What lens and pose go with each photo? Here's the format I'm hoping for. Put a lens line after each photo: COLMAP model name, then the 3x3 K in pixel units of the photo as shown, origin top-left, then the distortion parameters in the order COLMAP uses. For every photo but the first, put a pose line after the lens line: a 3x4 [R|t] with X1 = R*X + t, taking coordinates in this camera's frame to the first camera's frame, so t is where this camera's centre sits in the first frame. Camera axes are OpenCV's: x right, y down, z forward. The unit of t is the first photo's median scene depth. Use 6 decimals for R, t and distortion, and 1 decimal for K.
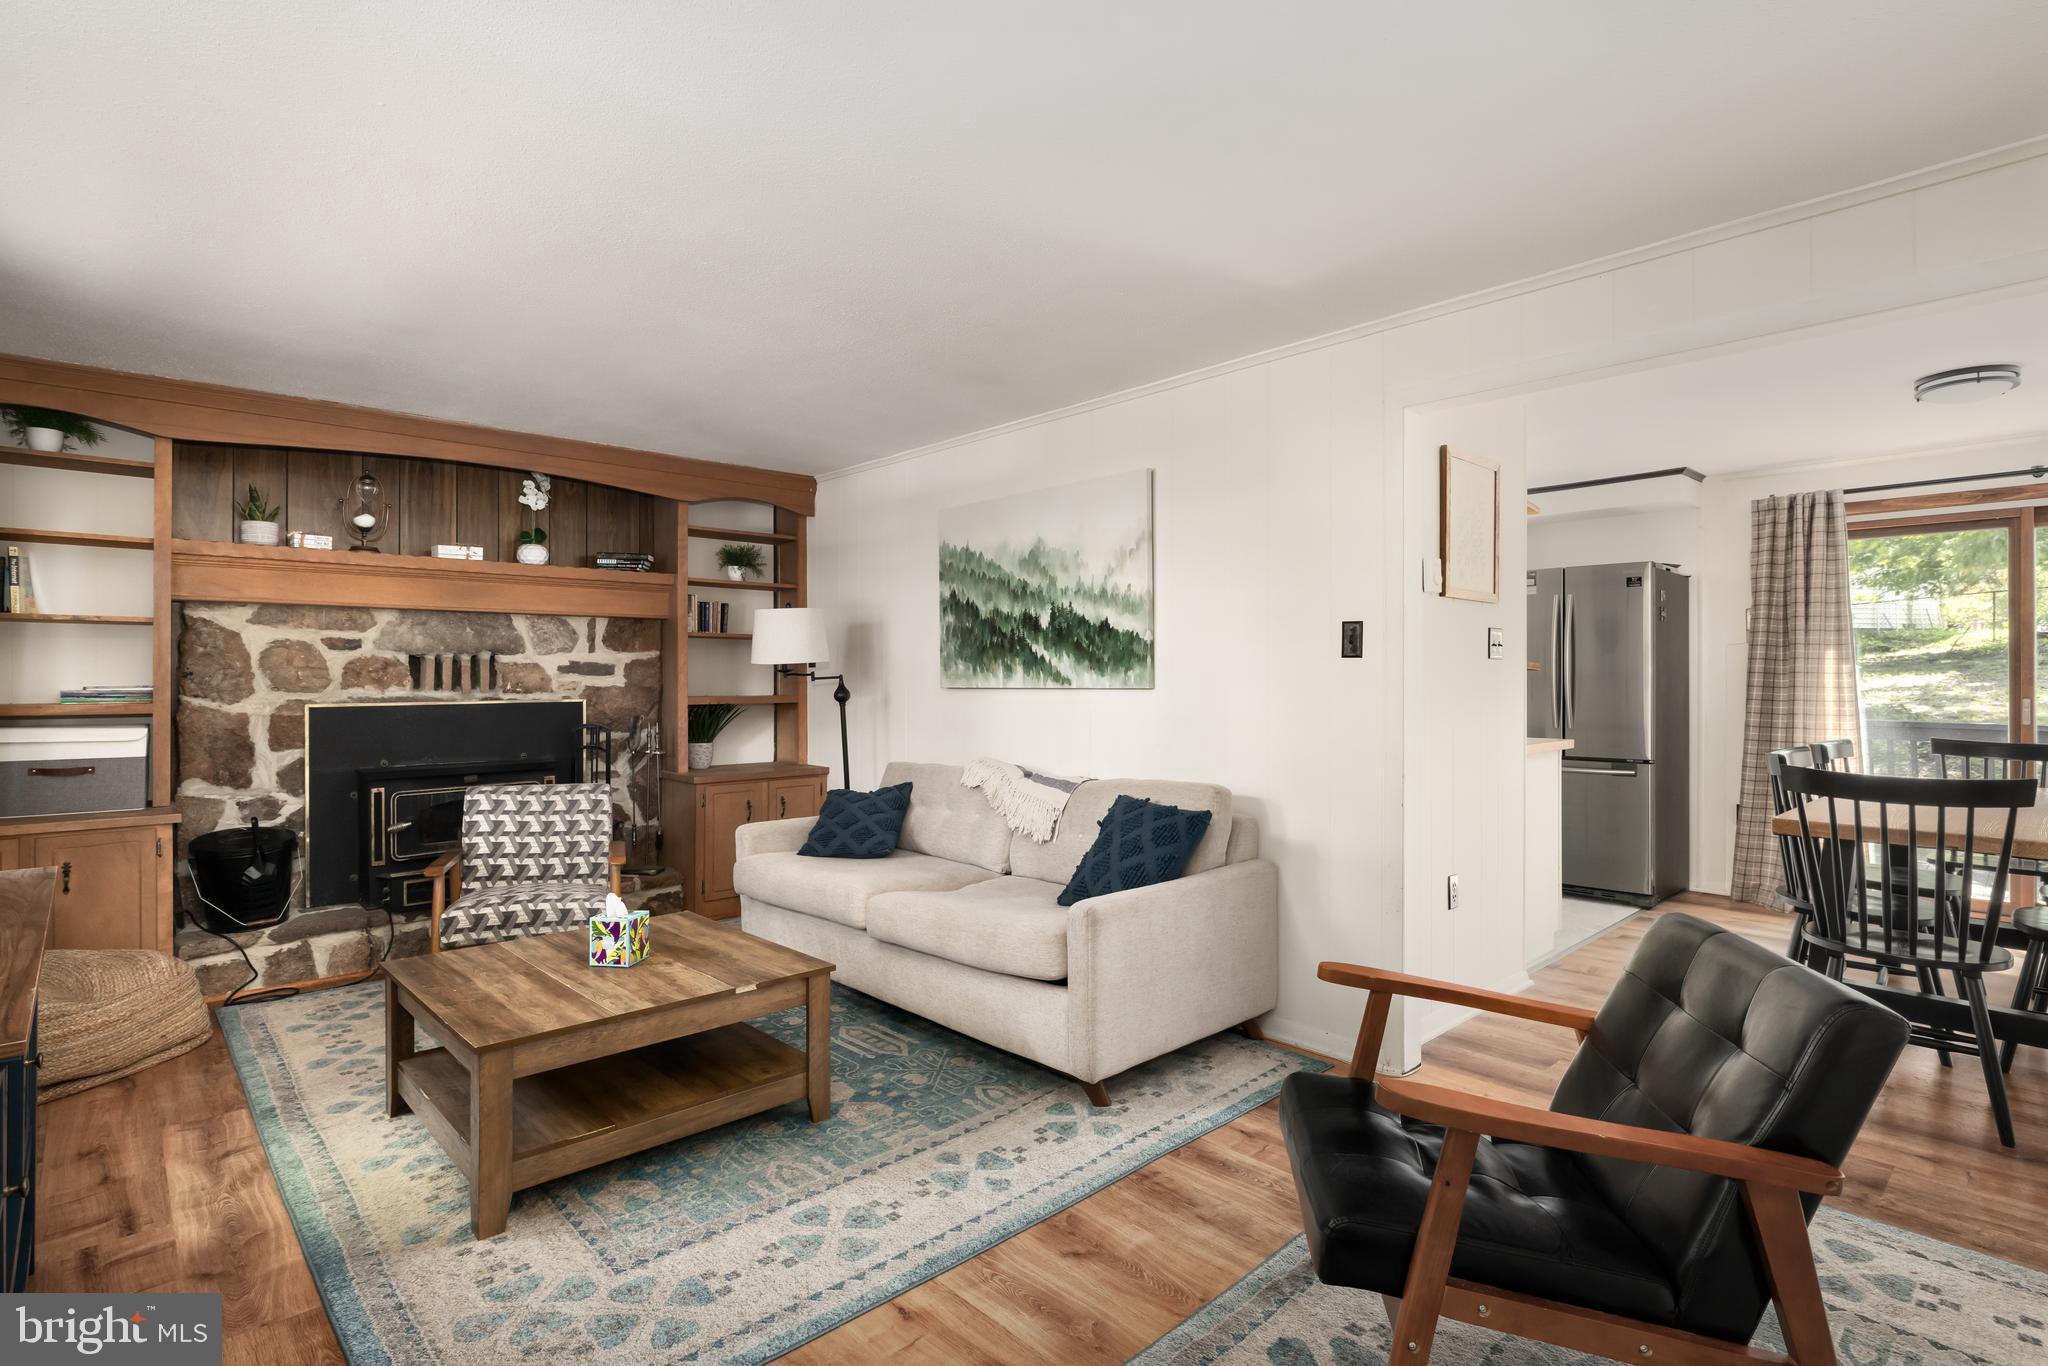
lens RADIAL K [[1004.3, 0, 1021.7], [0, 1004.3, 668.0], [0, 0, 1]] dist [-0.007986, 0.003141]
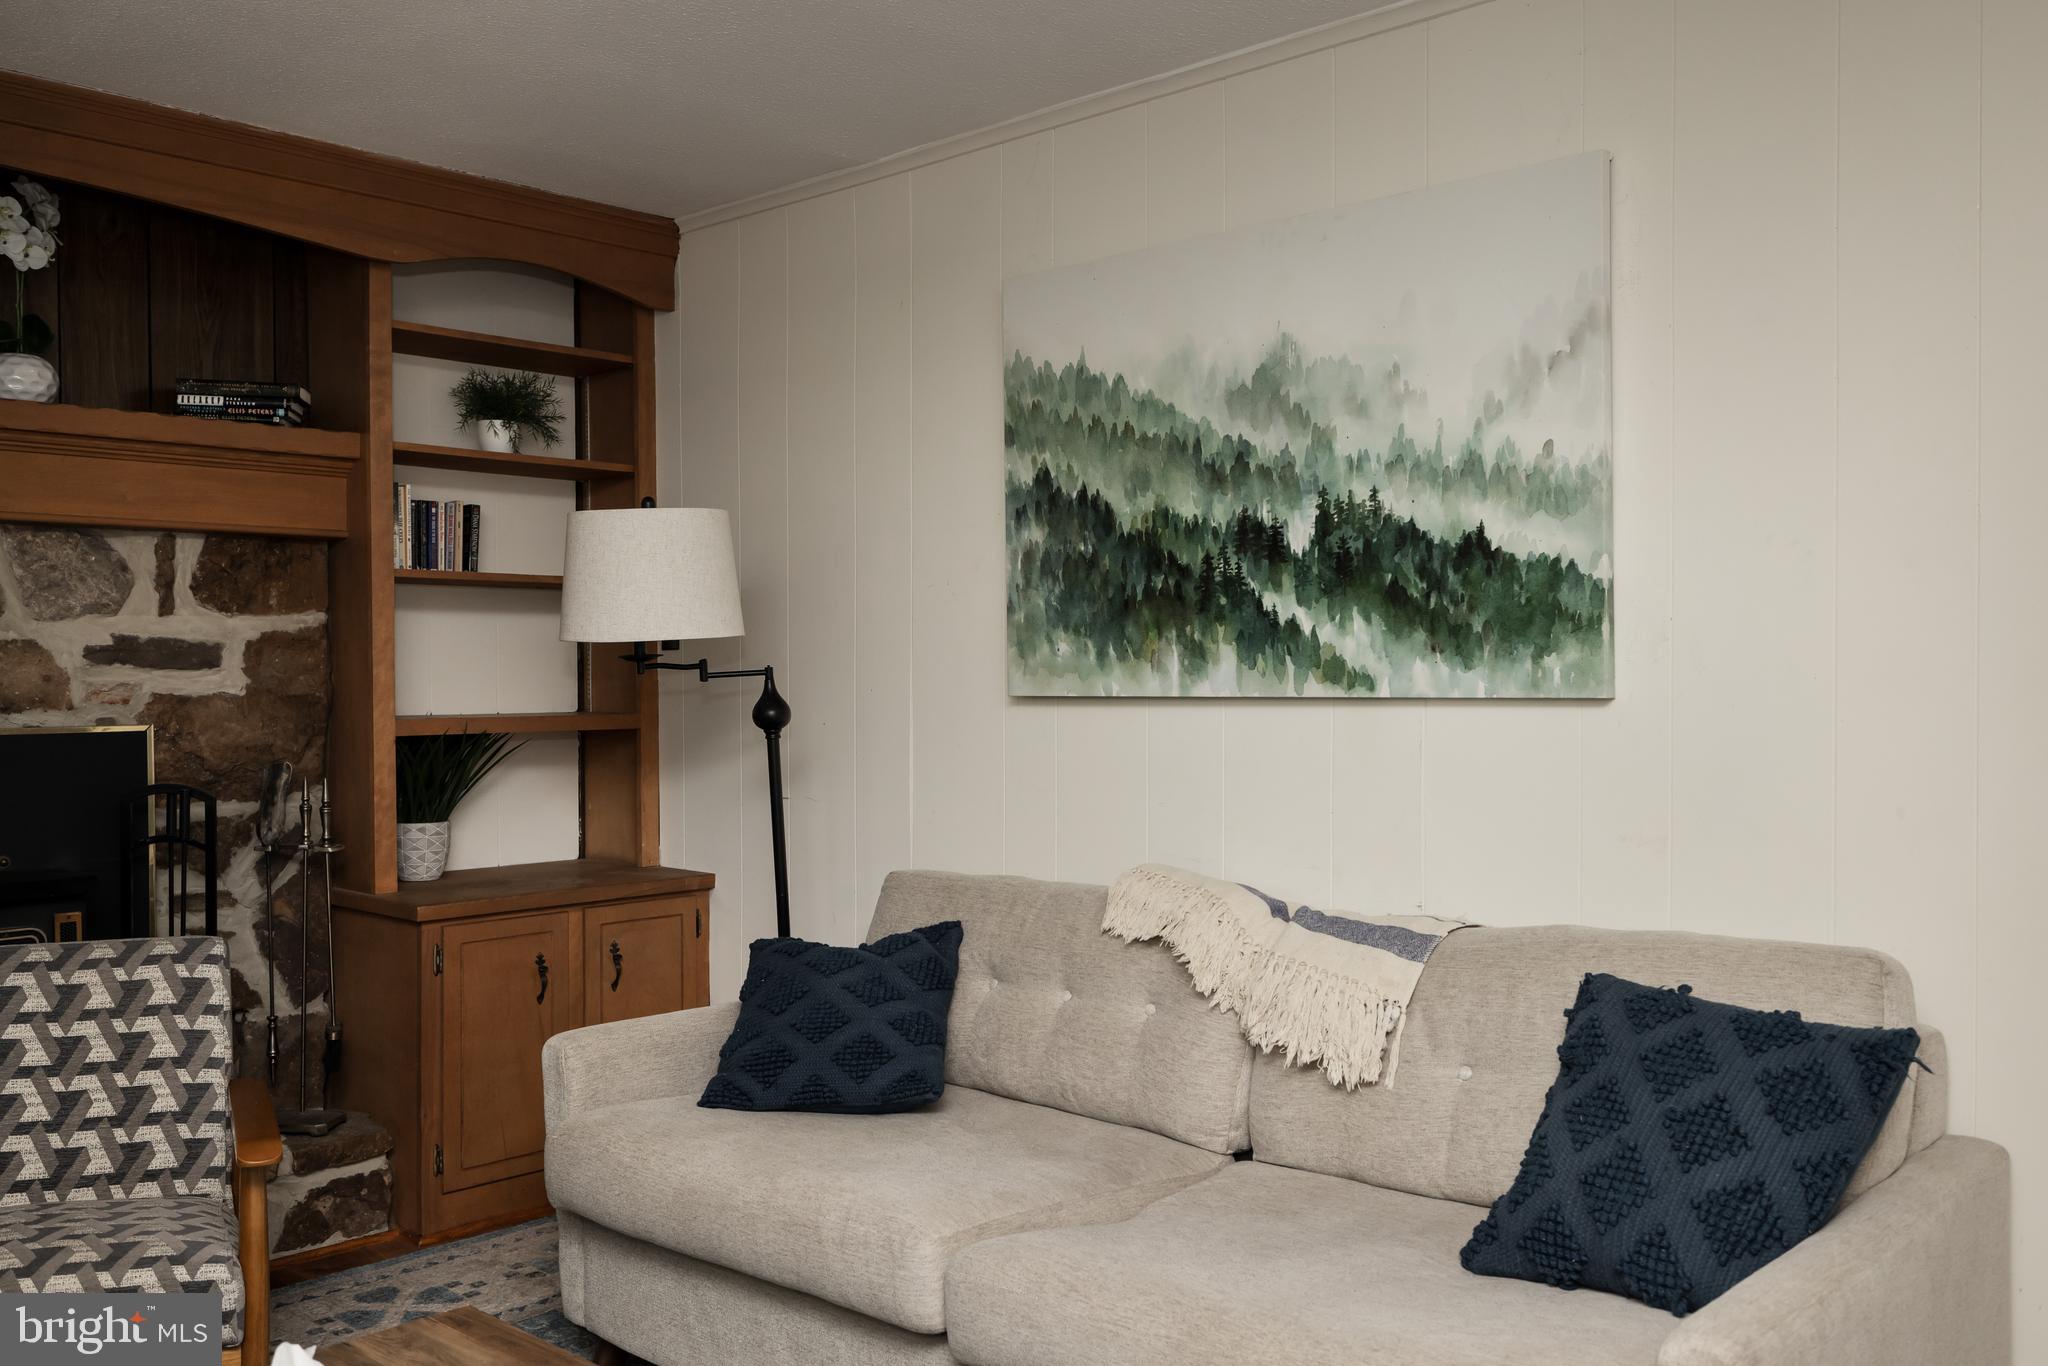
lens RADIAL K [[1750.4, 0, 1019.1], [0, 1750.4, 690.7], [0, 0, 1]] dist [-0.000440, 0.010675]
pose [[0.997957, -0.003089, 0.063814, -0.138381], [0.001760, 0.999781, 0.020870, 0.001907], [-0.063865, -0.020715, 0.997744, 0.282134]]
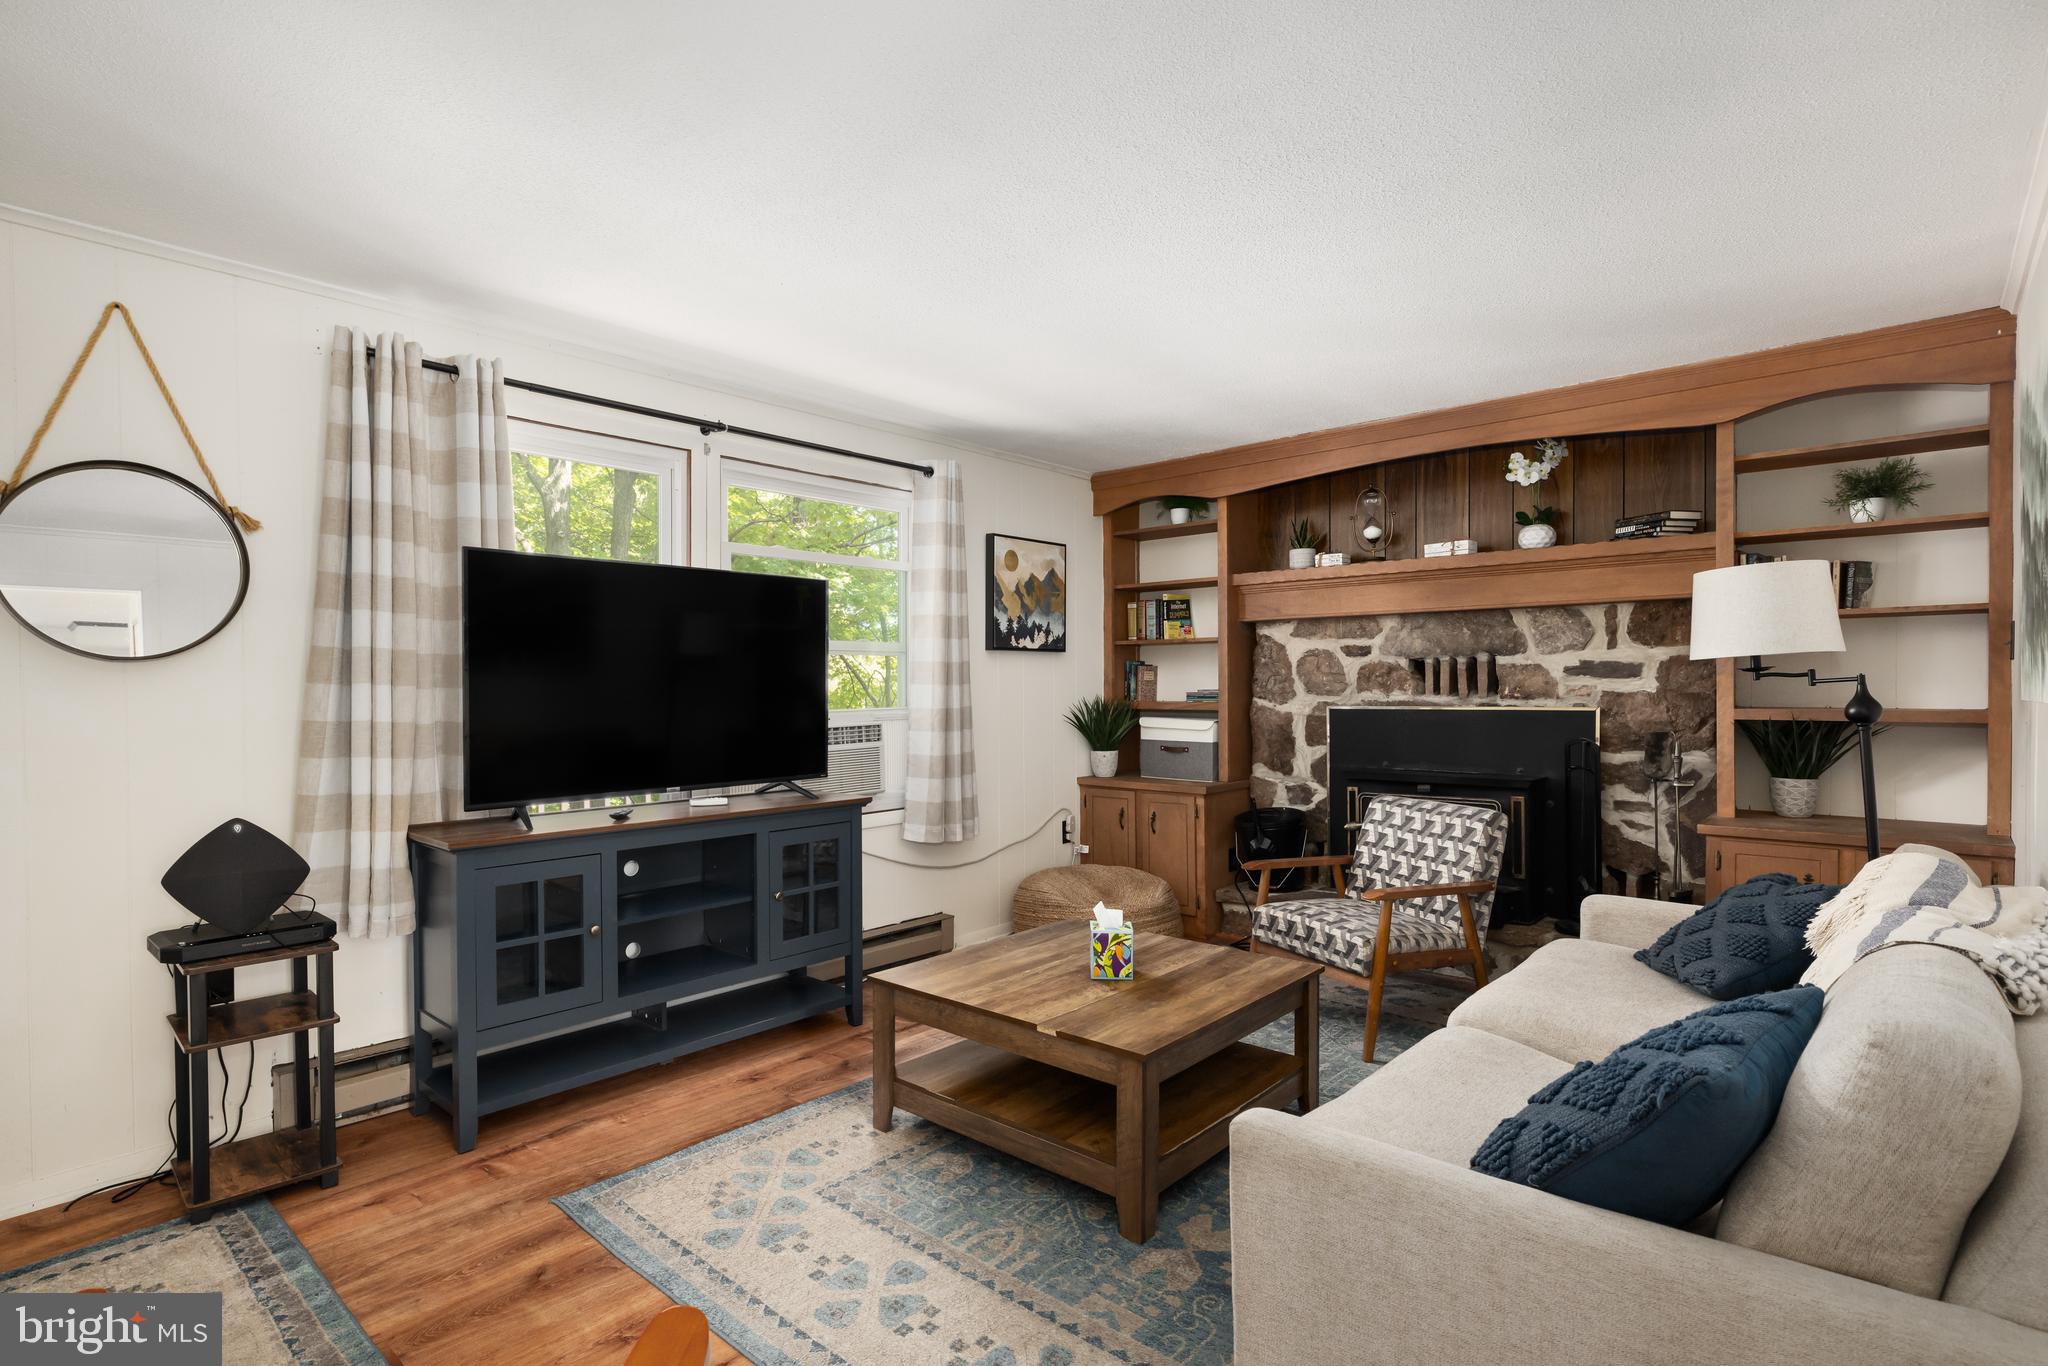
lens RADIAL K [[1004.3, 0, 1012.2], [0, 1004.3, 701.6], [0, 0, 1]] dist [-0.007986, 0.003141]
pose [[0.086936, 0.017021, -0.996068, 0.378166], [0.015531, 0.999709, 0.018439, 0.004967], [0.996093, -0.017073, 0.086646, 0.552400]]
